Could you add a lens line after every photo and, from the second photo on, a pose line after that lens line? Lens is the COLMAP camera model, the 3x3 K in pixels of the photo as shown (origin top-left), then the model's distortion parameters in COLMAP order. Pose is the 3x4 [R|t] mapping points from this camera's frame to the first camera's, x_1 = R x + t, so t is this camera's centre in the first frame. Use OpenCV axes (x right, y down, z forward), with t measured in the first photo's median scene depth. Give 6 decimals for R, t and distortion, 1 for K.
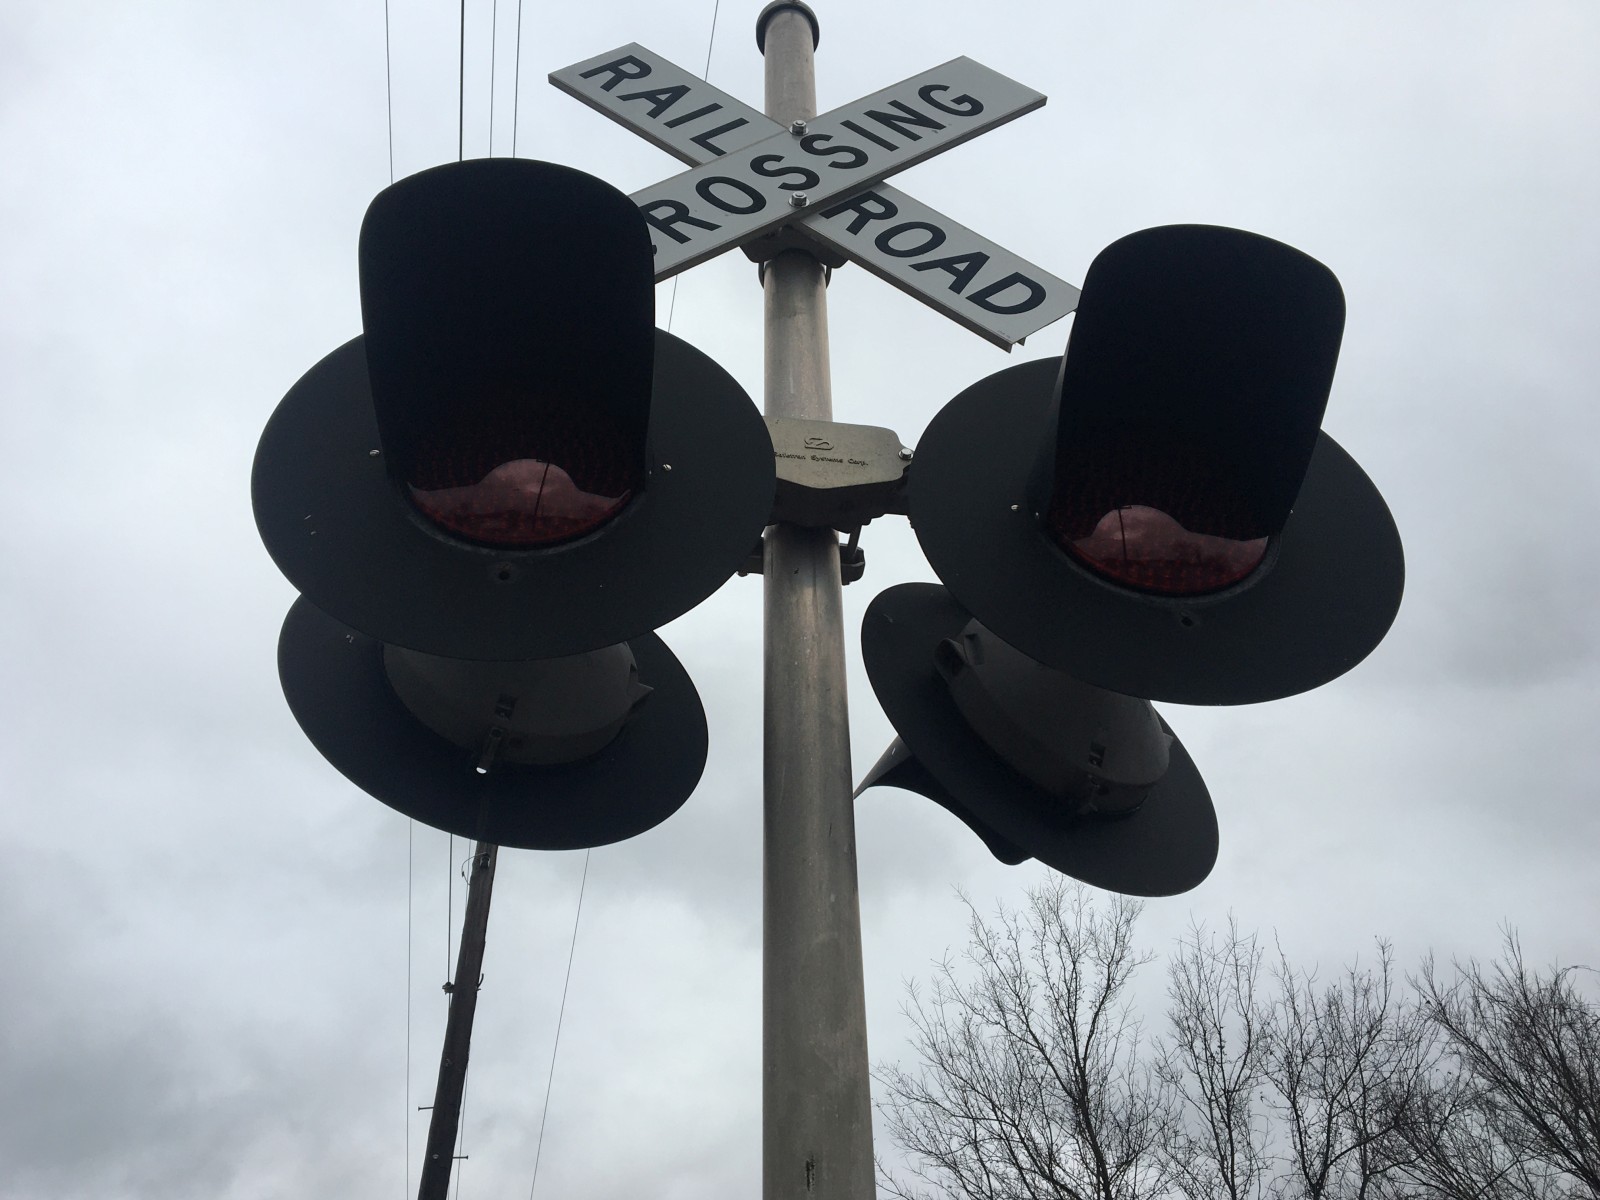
lens RADIAL K [[1352.4, 0, 790.8], [0, 1352.4, 610.3], [0, 0, 1]] dist [0.044034, -0.031230]
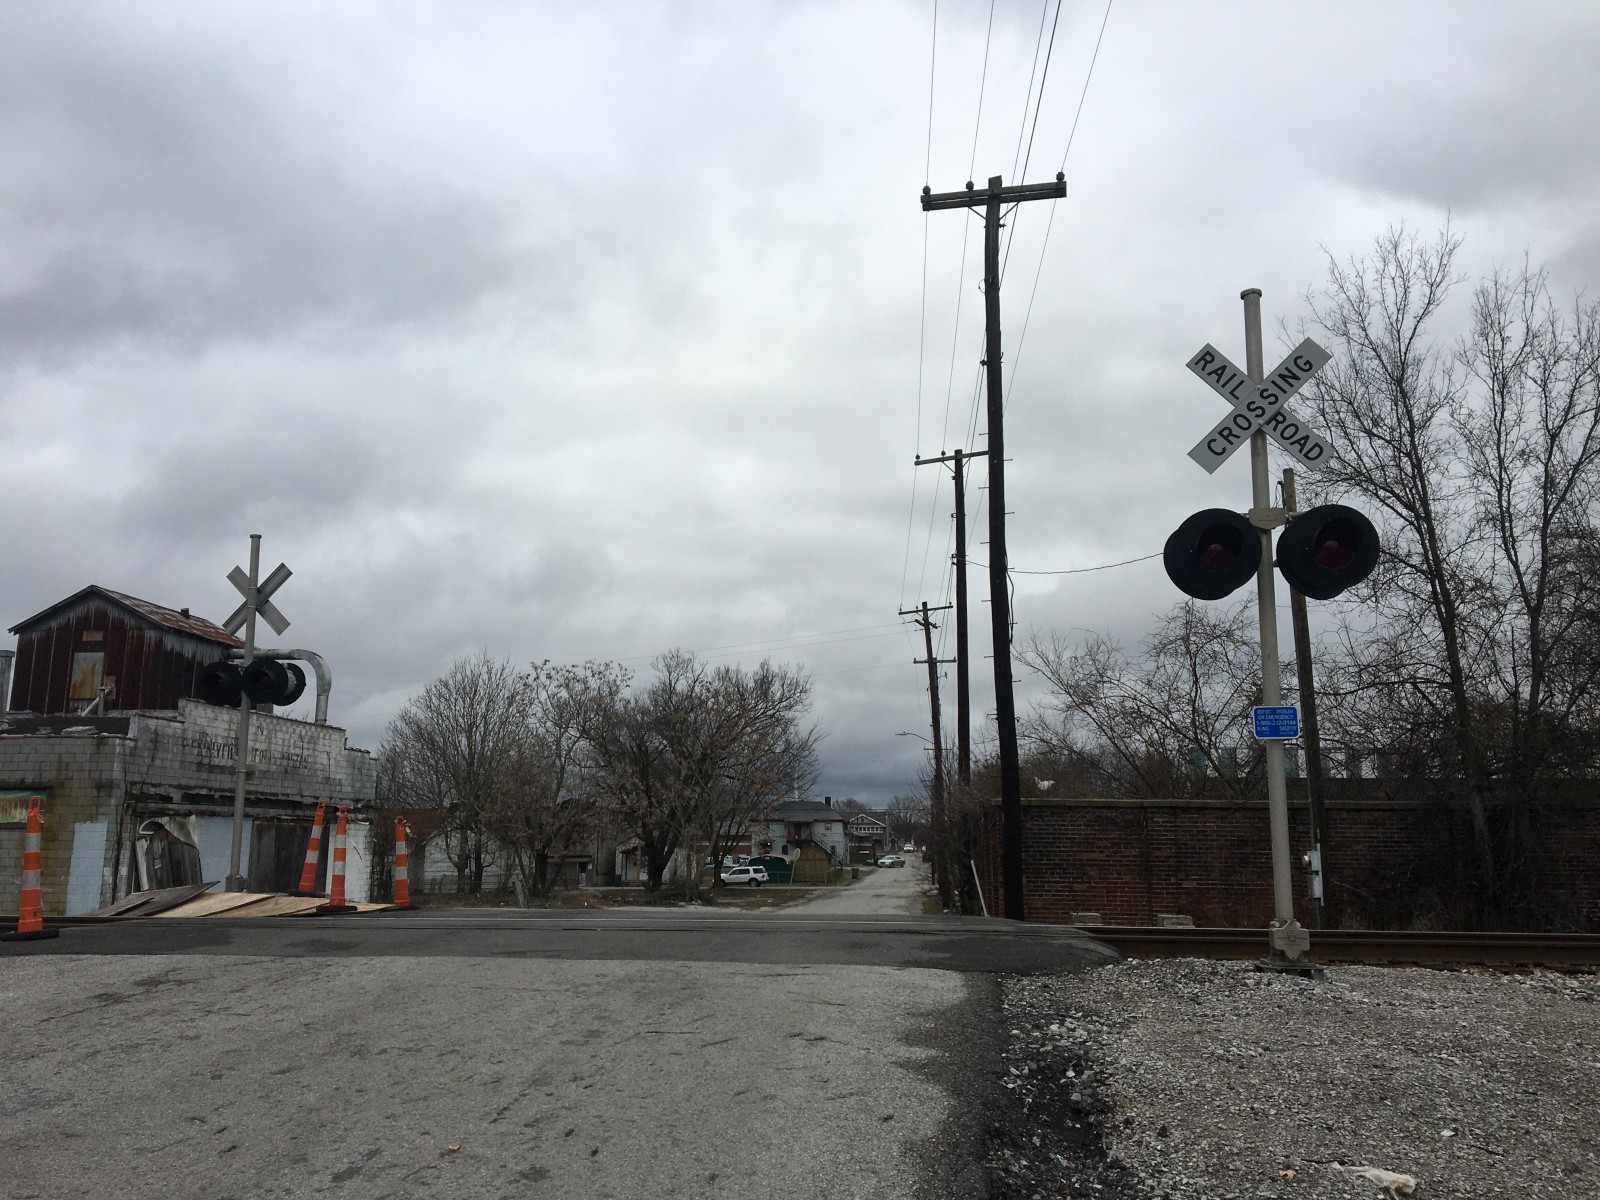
lens RADIAL K [[1316.5, 0, 790.4], [0, 1316.5, 598.8], [0, 0, 1]] dist [0.078059, -0.123457]
pose [[0.962609, -0.031524, -0.269054, -0.286871], [0.177951, 0.822440, 0.540302, -2.180519], [0.204249, -0.567978, 0.797298, -2.722445]]
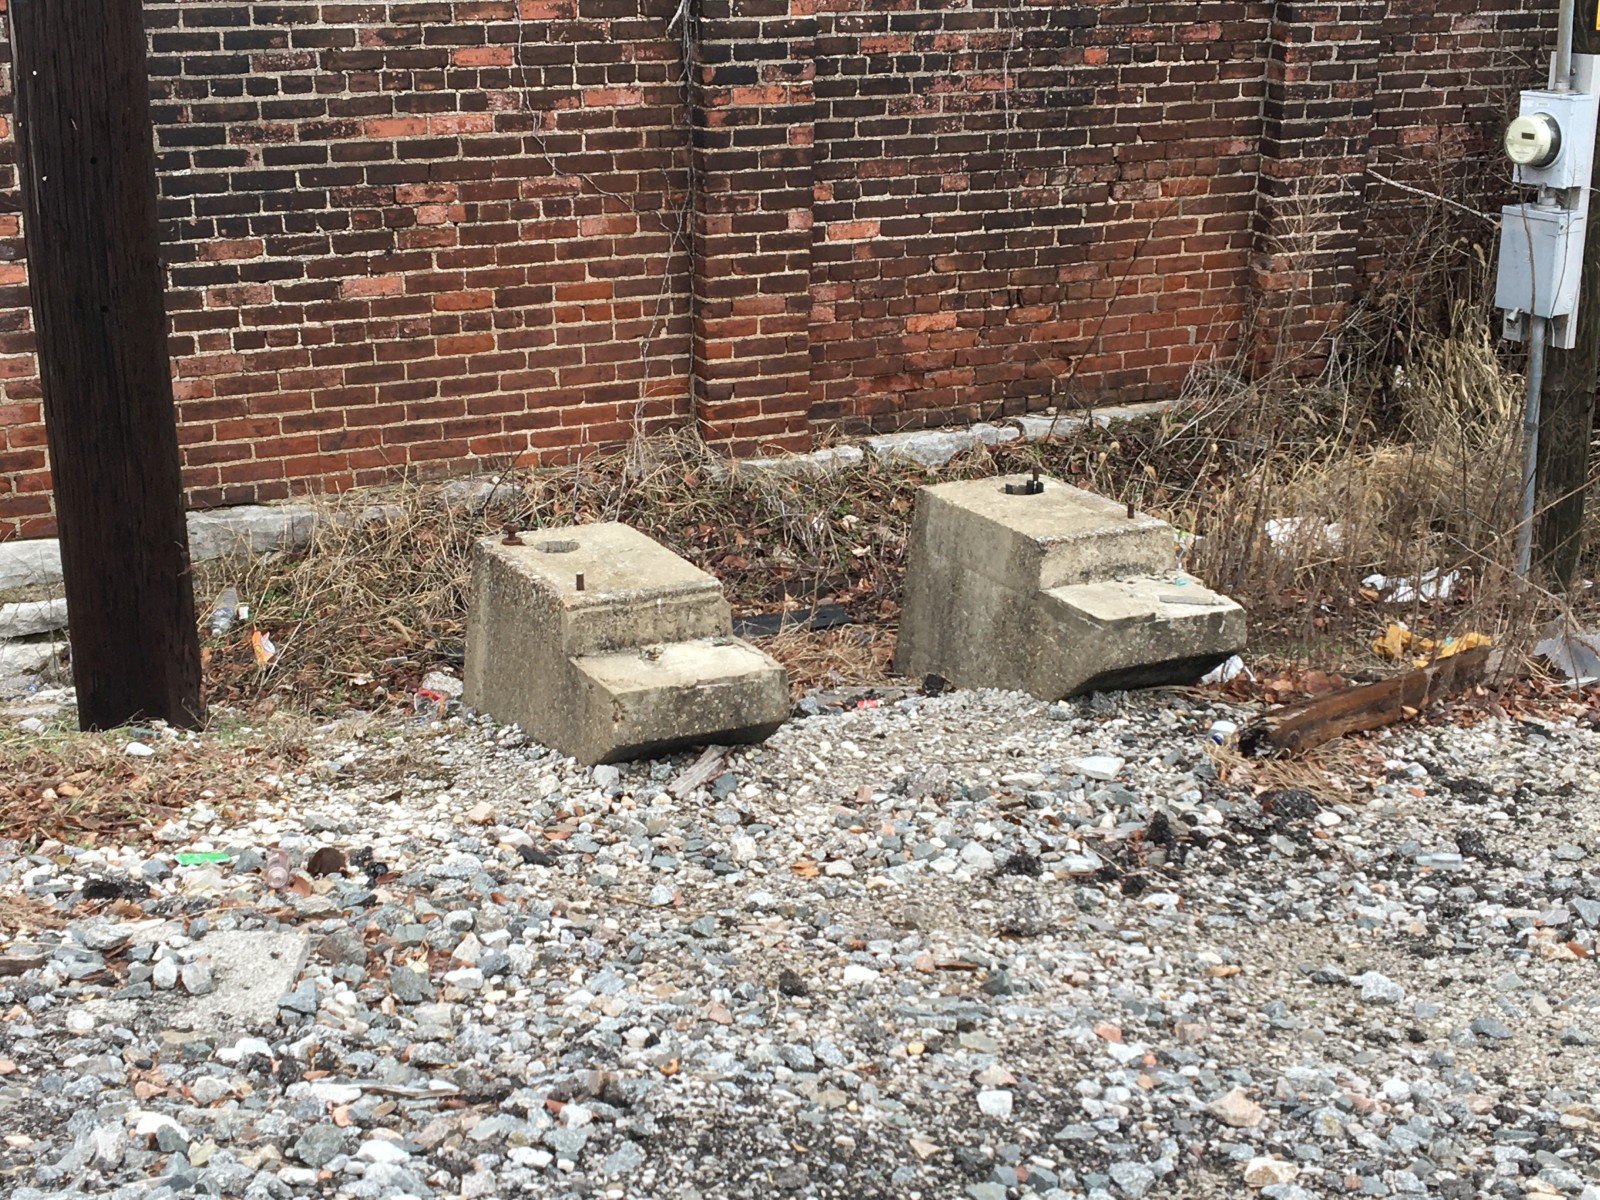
lens RADIAL K [[2402.6, 0, 791.6], [0, 2402.6, 605.6], [0, 0, 1]] dist [0.069794, 0.000000]
pose [[0.948505, -0.078494, 0.306884, -1.363158], [-0.233822, 0.480086, 0.845485, 2.006019], [-0.213697, -0.873703, 0.437010, 1.850820]]
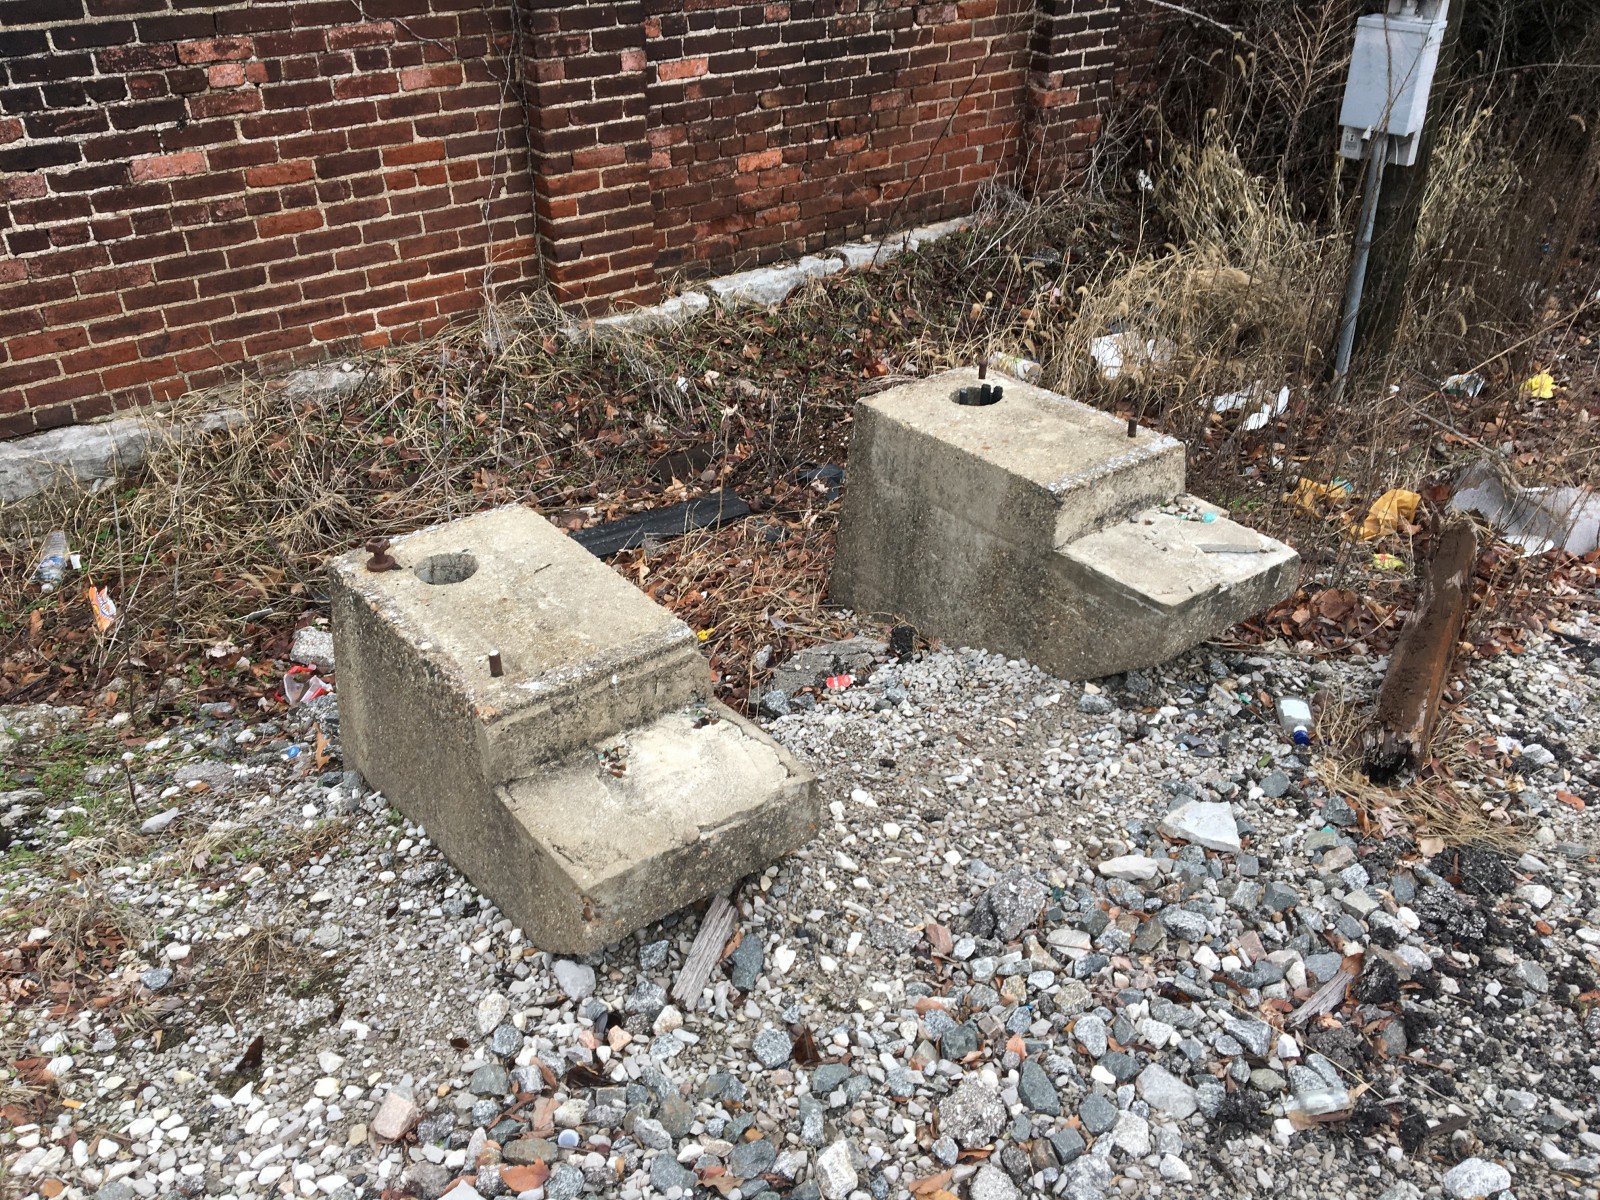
lens RADIAL K [[1316.5, 0, 765.8], [0, 1316.5, 598.4], [0, 0, 1]] dist [0.078059, -0.123457]
pose [[0.876265, -0.245232, 0.414753, -1.035849], [-0.340611, 0.293565, 0.893199, 3.156893], [-0.340798, -0.923949, 0.173712, 2.760880]]
